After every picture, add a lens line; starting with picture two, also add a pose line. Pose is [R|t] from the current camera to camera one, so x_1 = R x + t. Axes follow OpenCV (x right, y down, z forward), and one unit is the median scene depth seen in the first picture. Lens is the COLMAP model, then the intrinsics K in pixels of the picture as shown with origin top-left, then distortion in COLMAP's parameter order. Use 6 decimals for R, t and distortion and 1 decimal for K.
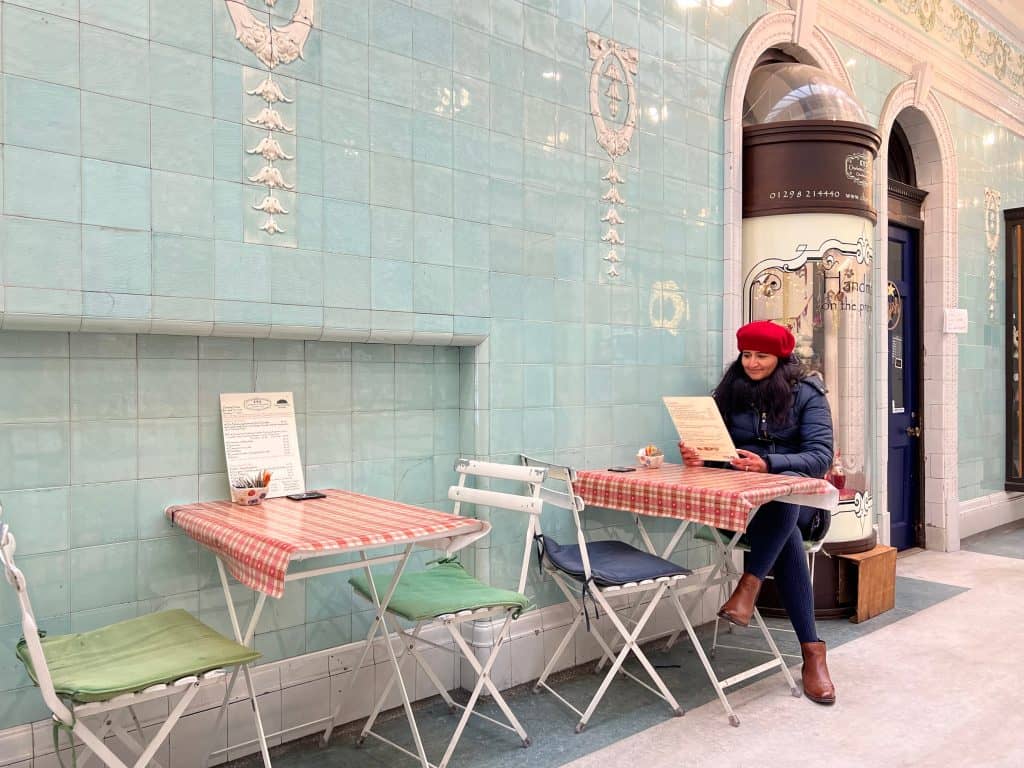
lens RADIAL K [[809.0, 0, 510.7], [0, 809.0, 388.1], [0, 0, 1]] dist [0.008740, -0.023895]
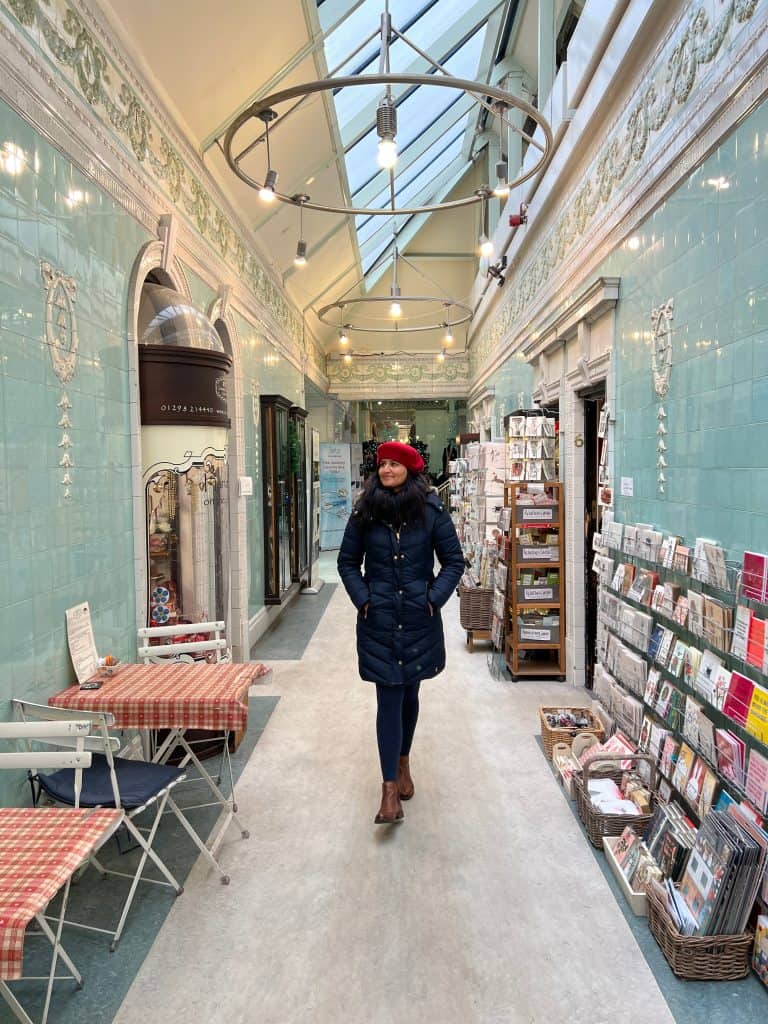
lens RADIAL K [[741.6, 0, 385.0], [0, 741.6, 505.7], [0, 0, 1]] dist [0.001553, -0.002398]
pose [[0.678451, -0.038396, 0.733642, -0.296965], [0.018661, 0.999212, 0.035038, -0.155900], [-0.734409, -0.010080, 0.678632, 0.053913]]
